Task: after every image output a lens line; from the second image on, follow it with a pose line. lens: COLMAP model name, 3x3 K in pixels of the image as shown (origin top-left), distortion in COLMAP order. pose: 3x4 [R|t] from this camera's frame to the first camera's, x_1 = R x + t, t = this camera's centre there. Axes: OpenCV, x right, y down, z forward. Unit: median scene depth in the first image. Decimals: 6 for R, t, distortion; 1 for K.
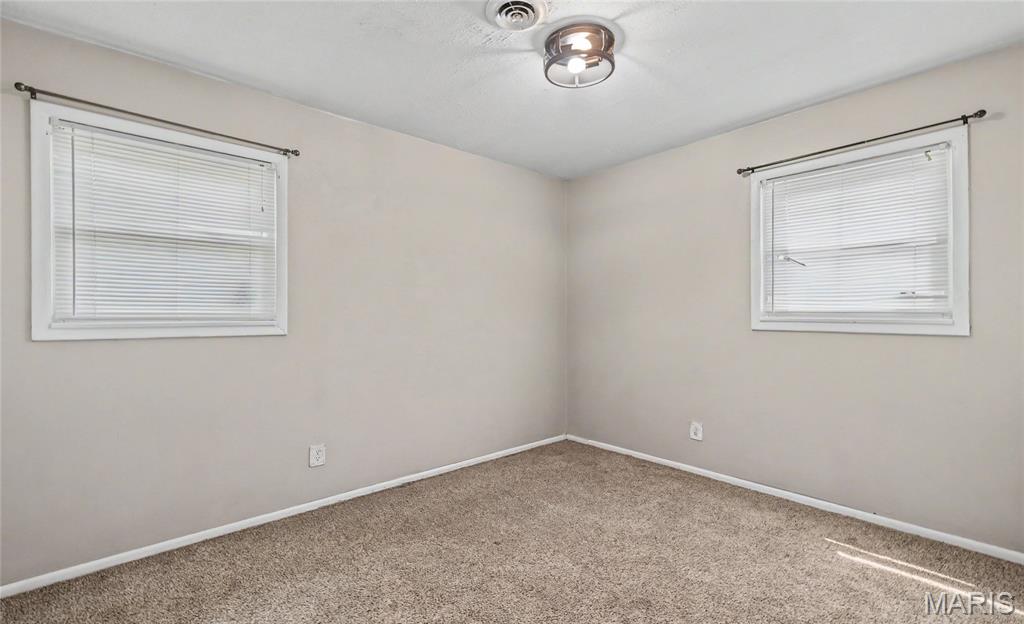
lens RADIAL K [[444.7, 0, 512.0], [0, 444.7, 312.0], [0, 0, 1]] dist [0.001184, 0.000326]
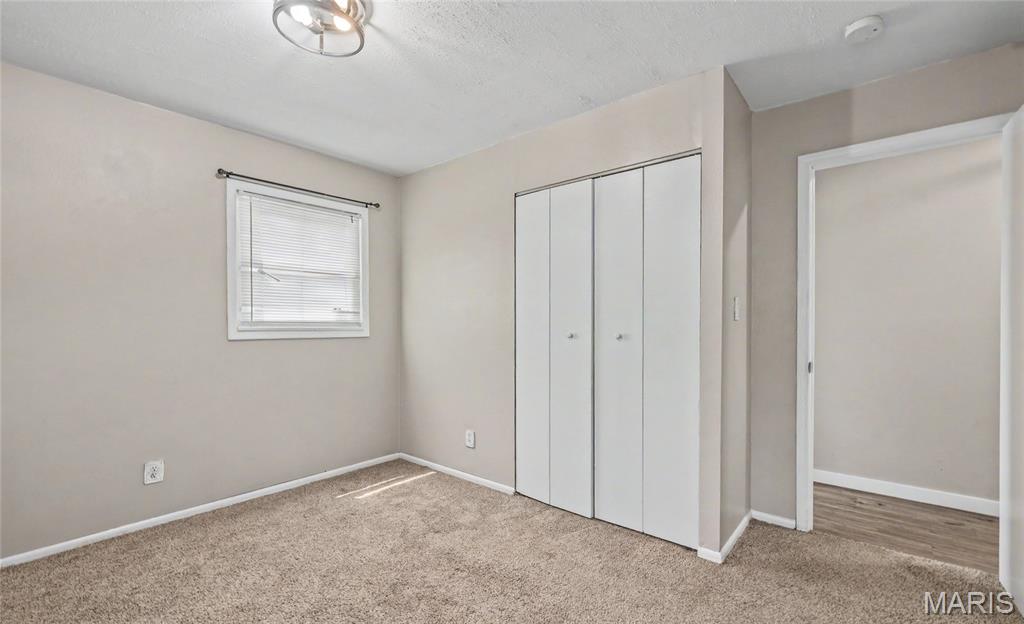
lens RADIAL K [[441.4, 0, 511.5], [0, 441.4, 324.9], [0, 0, 1]] dist [0.000078, -0.000025]
pose [[-0.141089, -0.001435, 0.989996, -0.589879], [-0.000647, 0.999999, 0.001357, 0.006158], [-0.989997, -0.000449, -0.141090, 0.629012]]
